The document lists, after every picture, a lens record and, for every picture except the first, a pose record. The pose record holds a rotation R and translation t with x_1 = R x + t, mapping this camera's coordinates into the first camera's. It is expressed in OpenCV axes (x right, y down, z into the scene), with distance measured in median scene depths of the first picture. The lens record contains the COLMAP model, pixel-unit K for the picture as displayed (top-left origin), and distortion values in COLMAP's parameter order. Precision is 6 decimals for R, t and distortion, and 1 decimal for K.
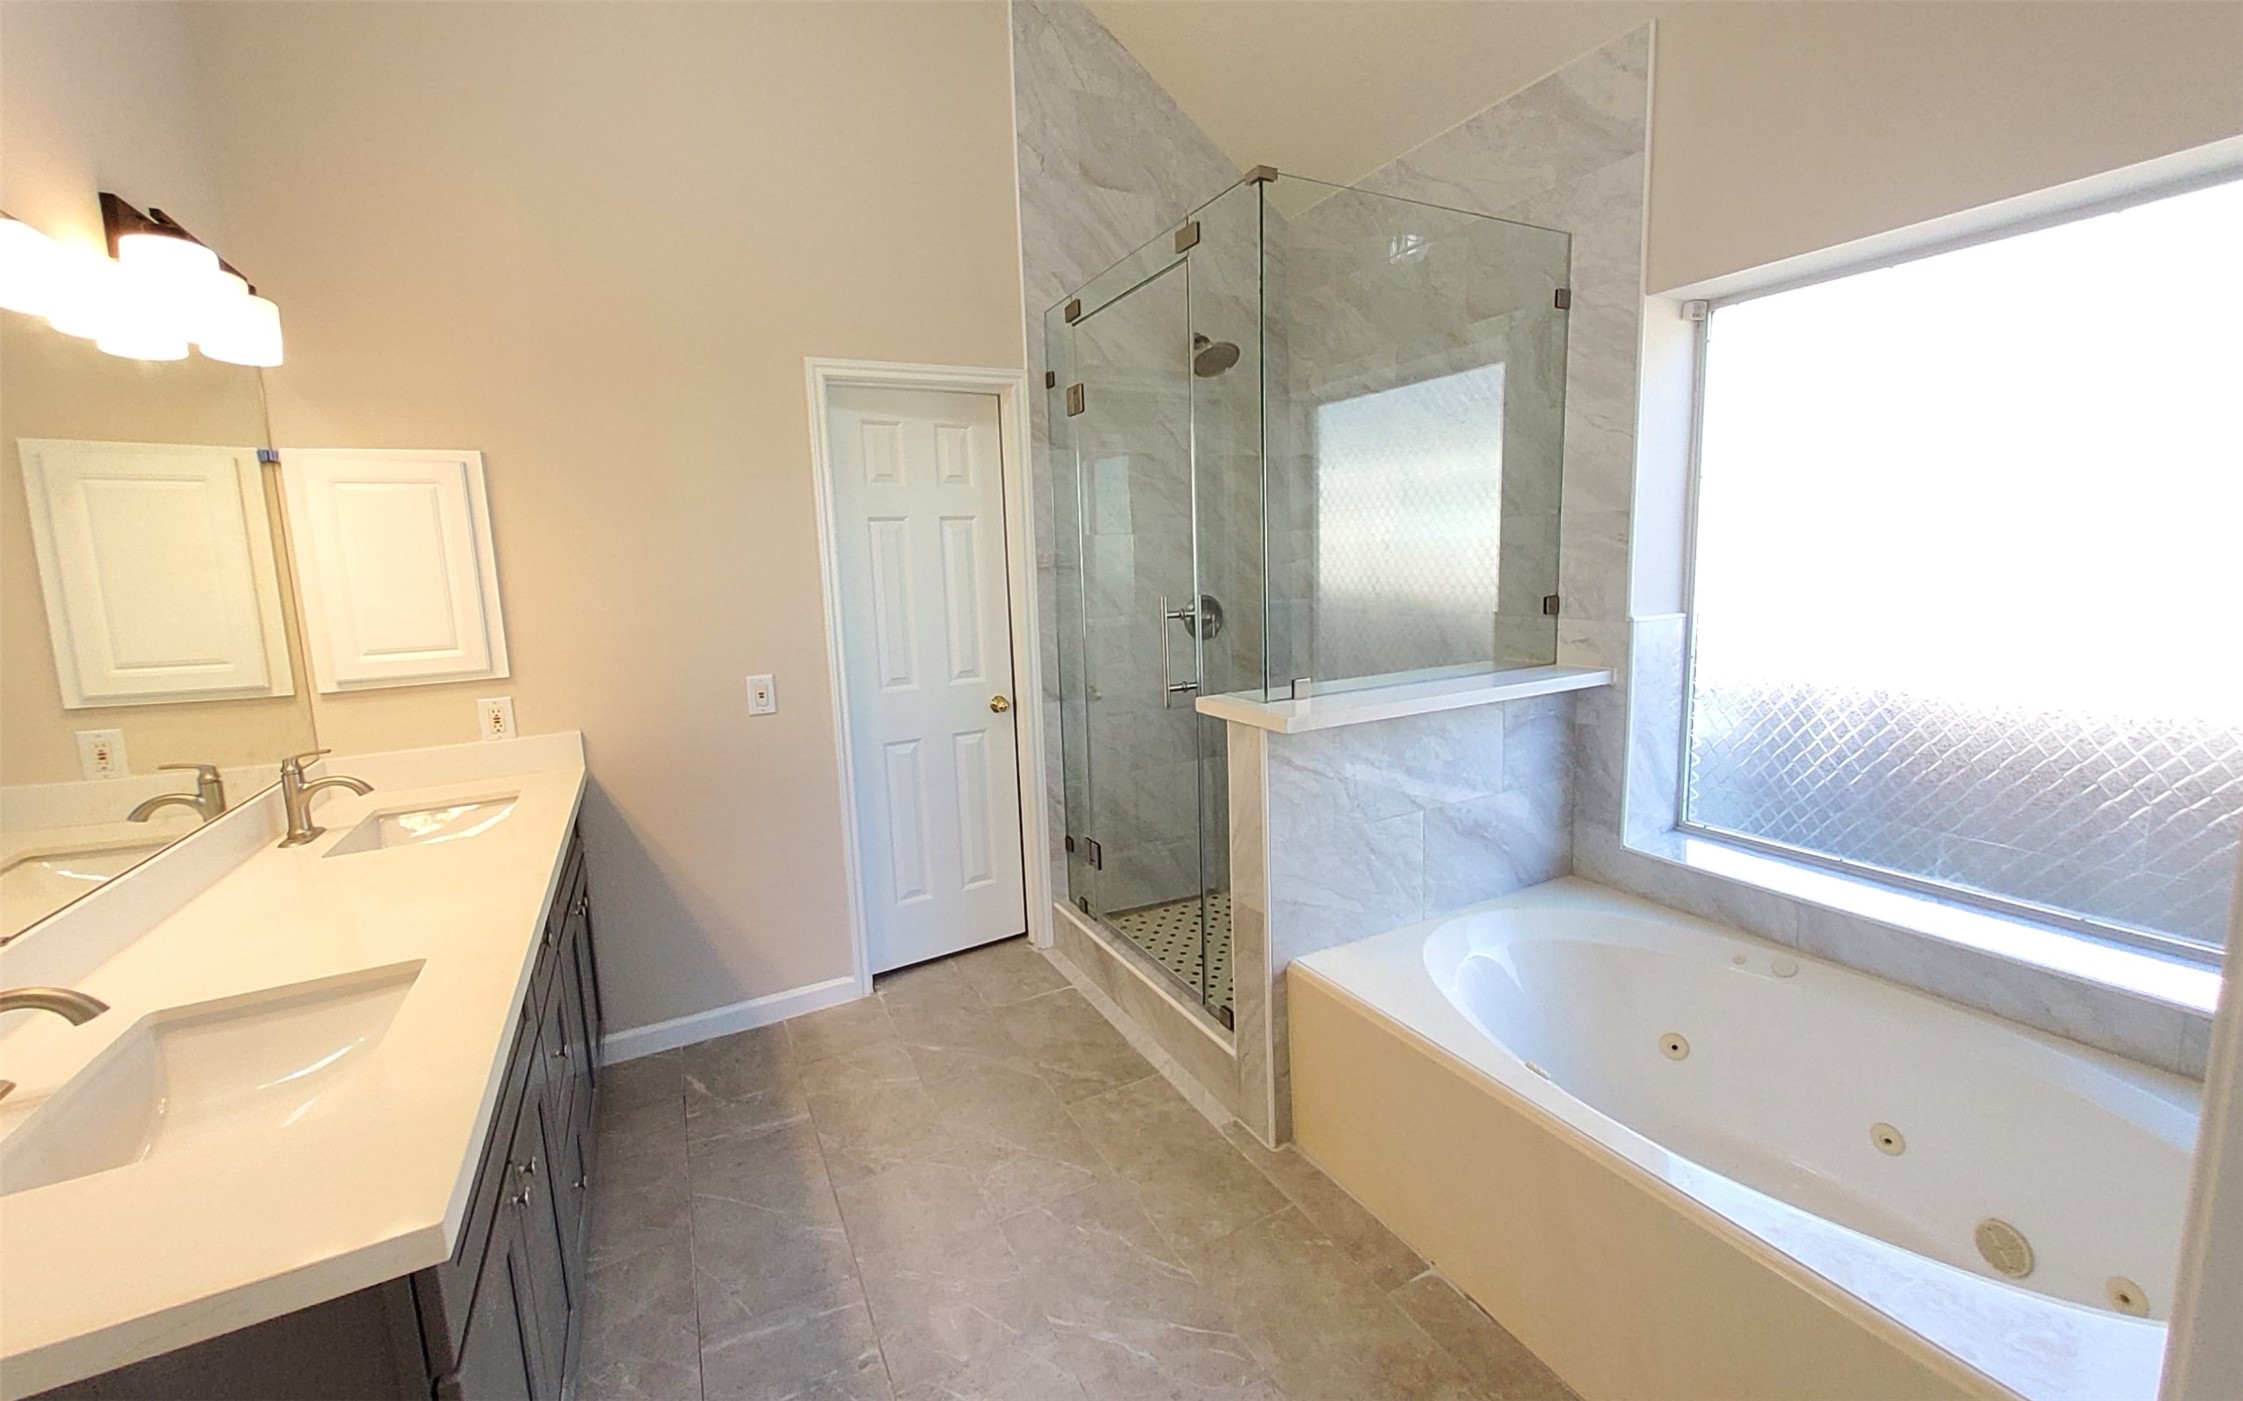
lens RADIAL K [[892.0, 0, 1125.5], [0, 892.0, 695.4], [0, 0, 1]] dist [-0.001641, -0.000394]
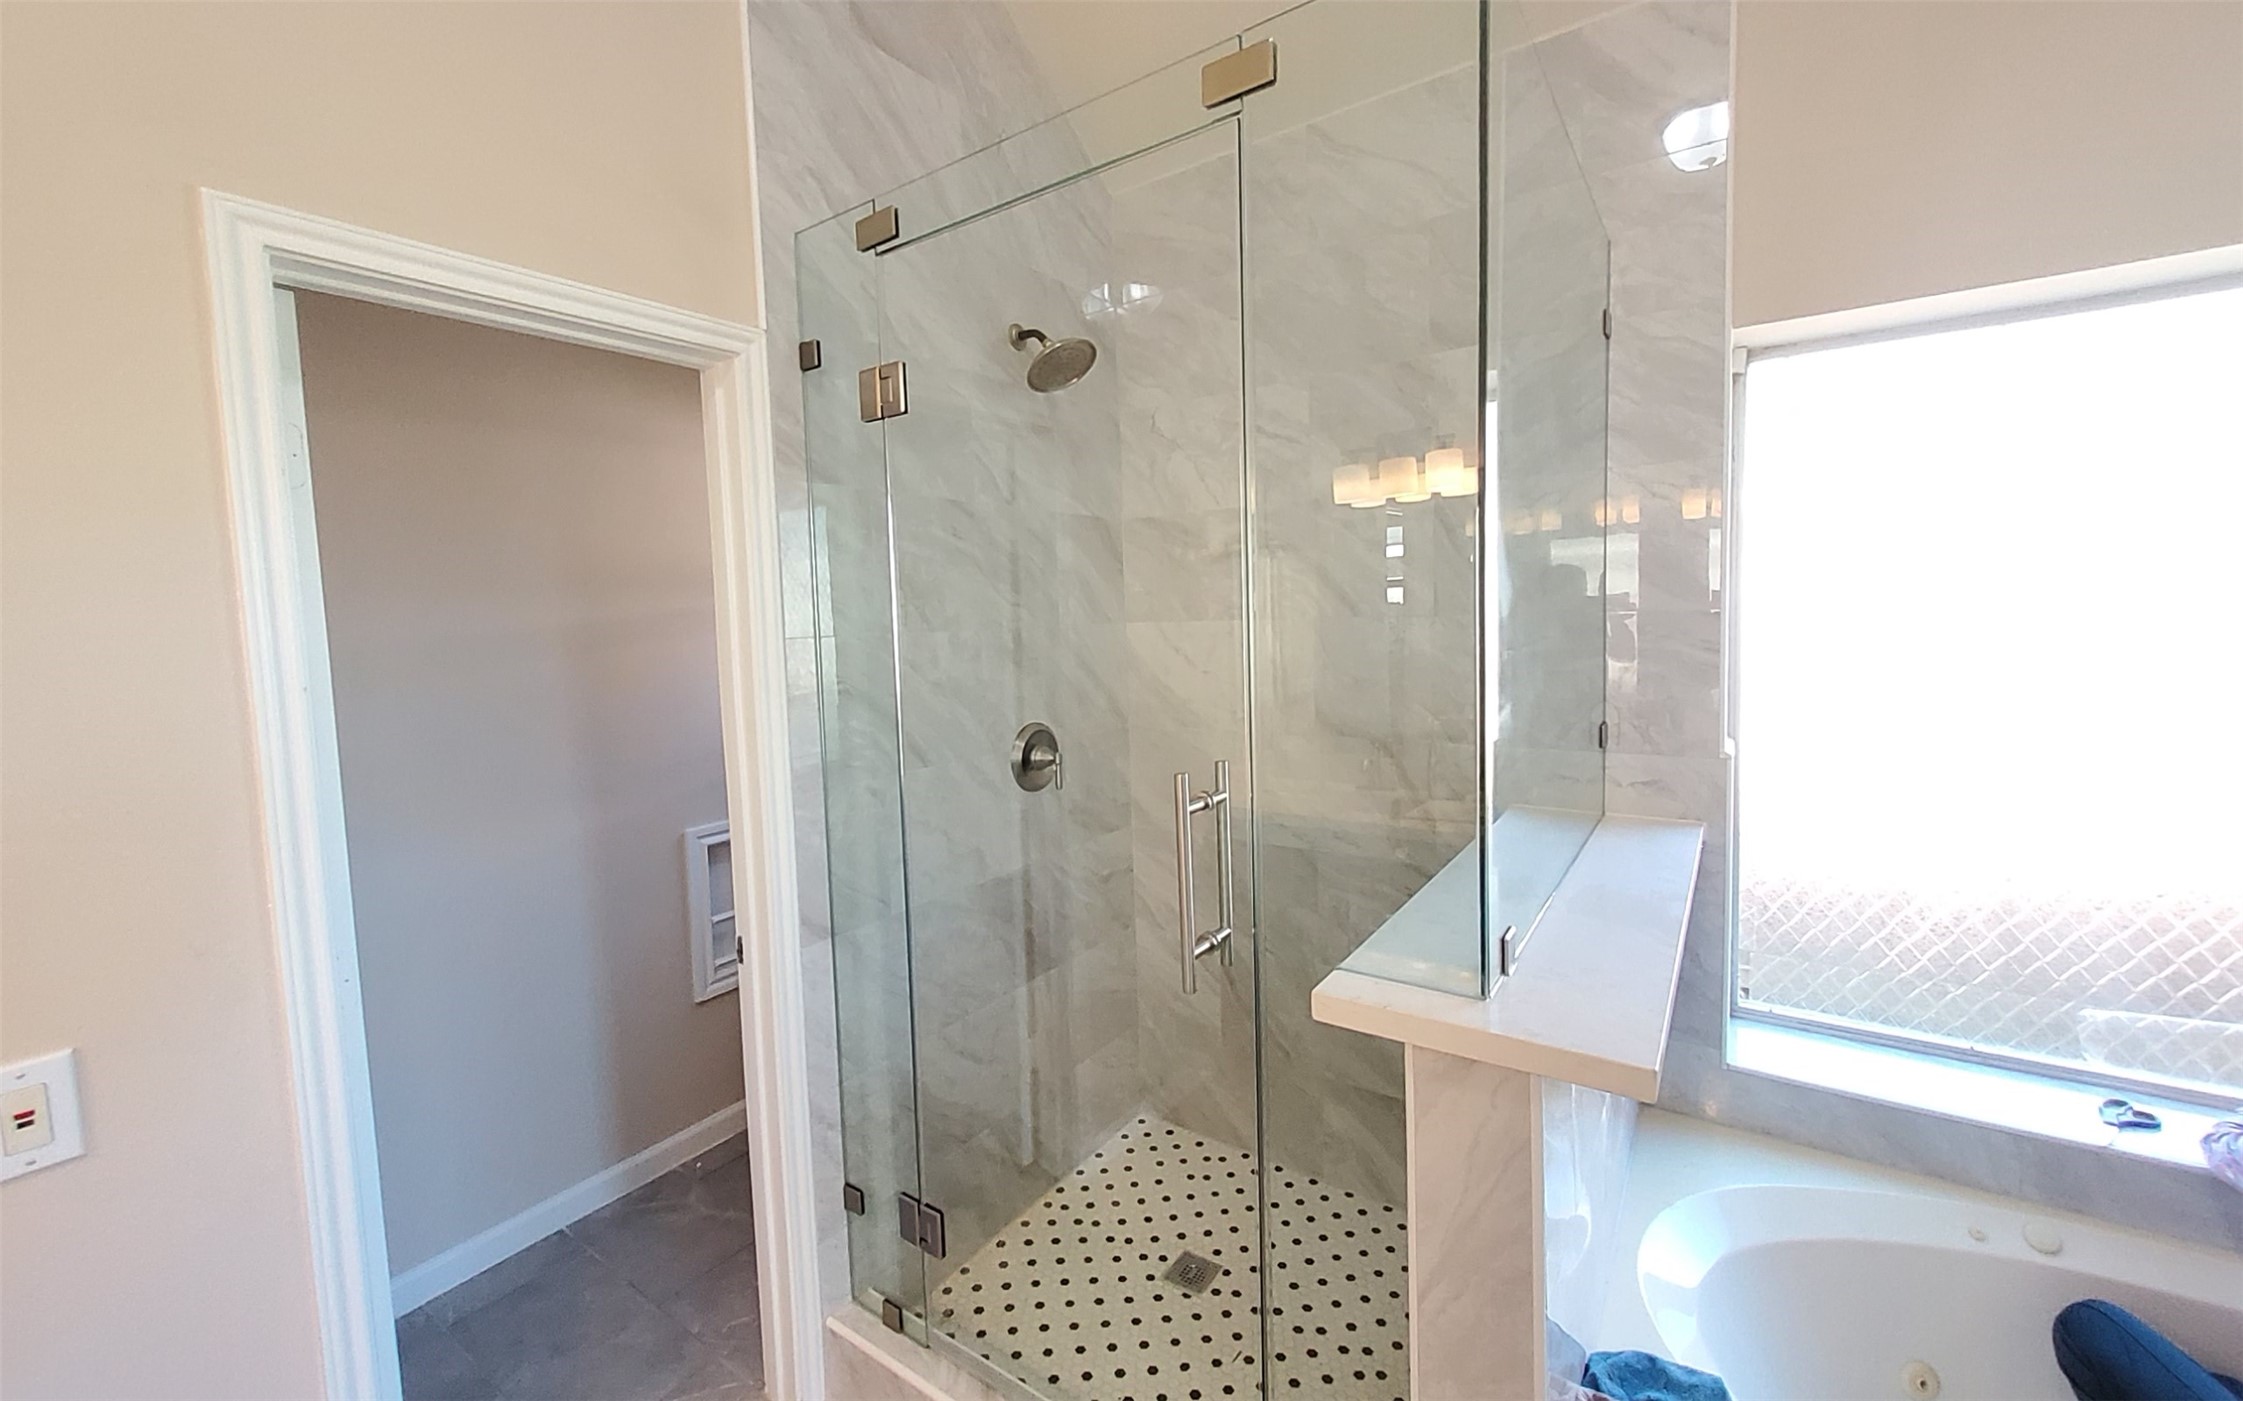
lens RADIAL K [[892.0, 0, 1121.1], [0, 892.0, 683.1], [0, 0, 1]] dist [-0.001641, -0.000394]
pose [[0.889699, -0.030201, 0.455547, -0.171241], [0.072729, 0.994443, -0.076114, -0.101222], [-0.450717, 0.100850, 0.886952, 0.456708]]
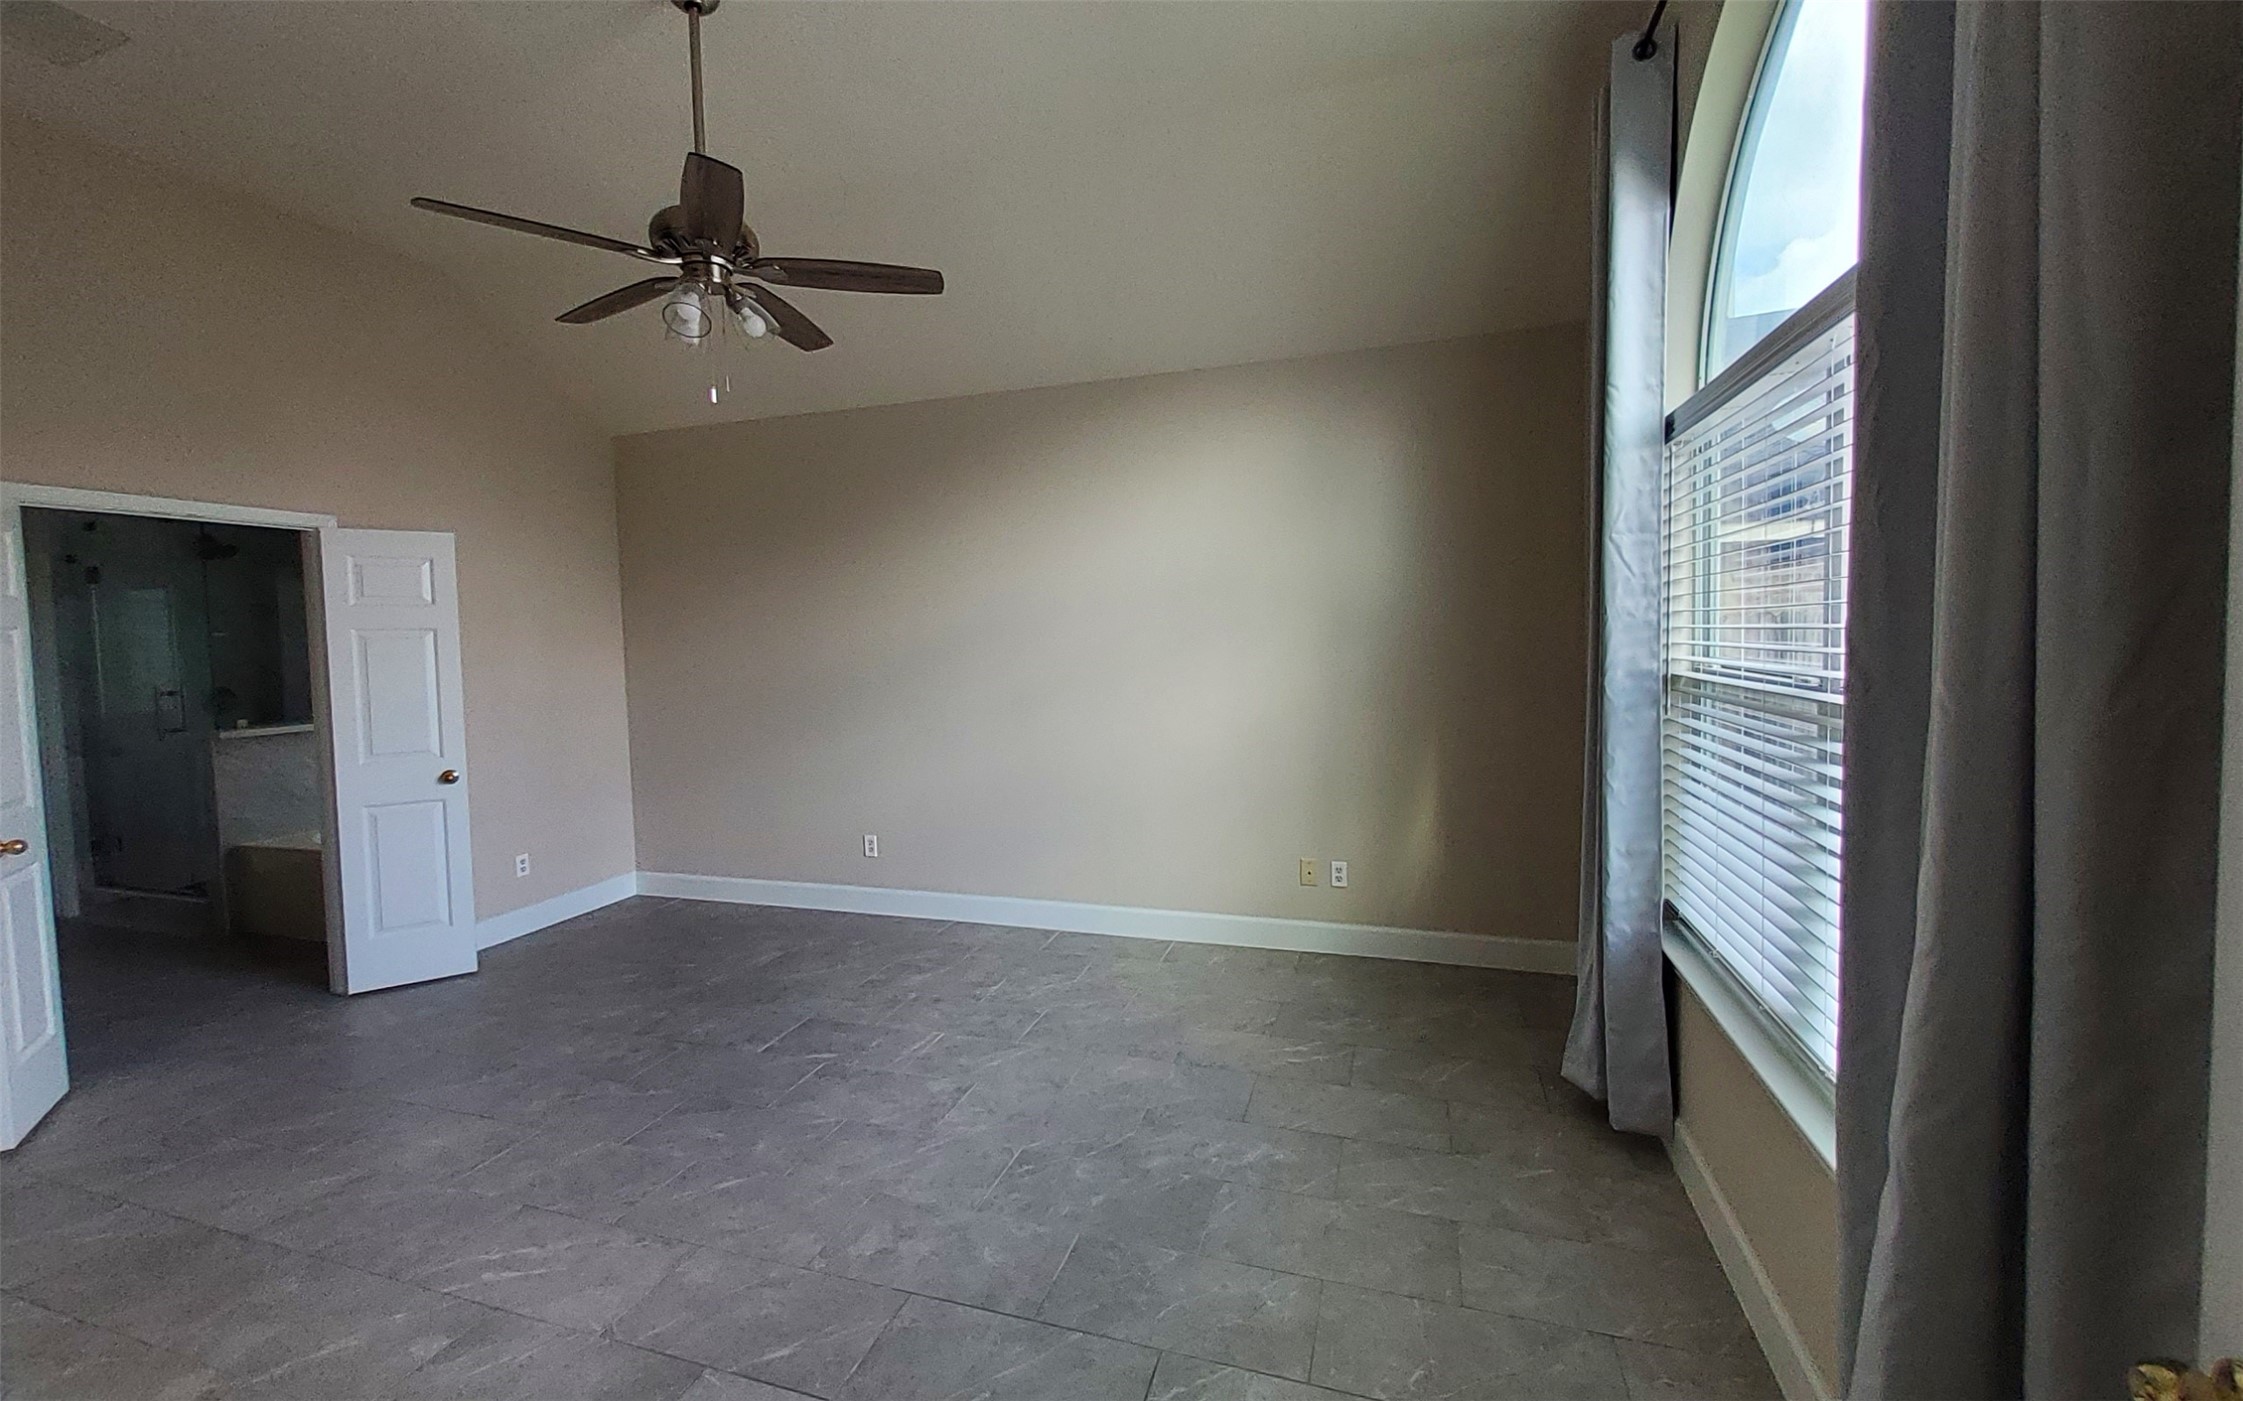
lens RADIAL K [[892.0, 0, 1116.4], [0, 892.0, 694.8], [0, 0, 1]] dist [-0.001641, -0.000394]
pose [[0.714053, -0.029326, 0.699477, 0.143966], [0.103736, 0.992525, -0.064285, 0.209825], [-0.692364, 0.118463, 0.711758, -1.523656]]
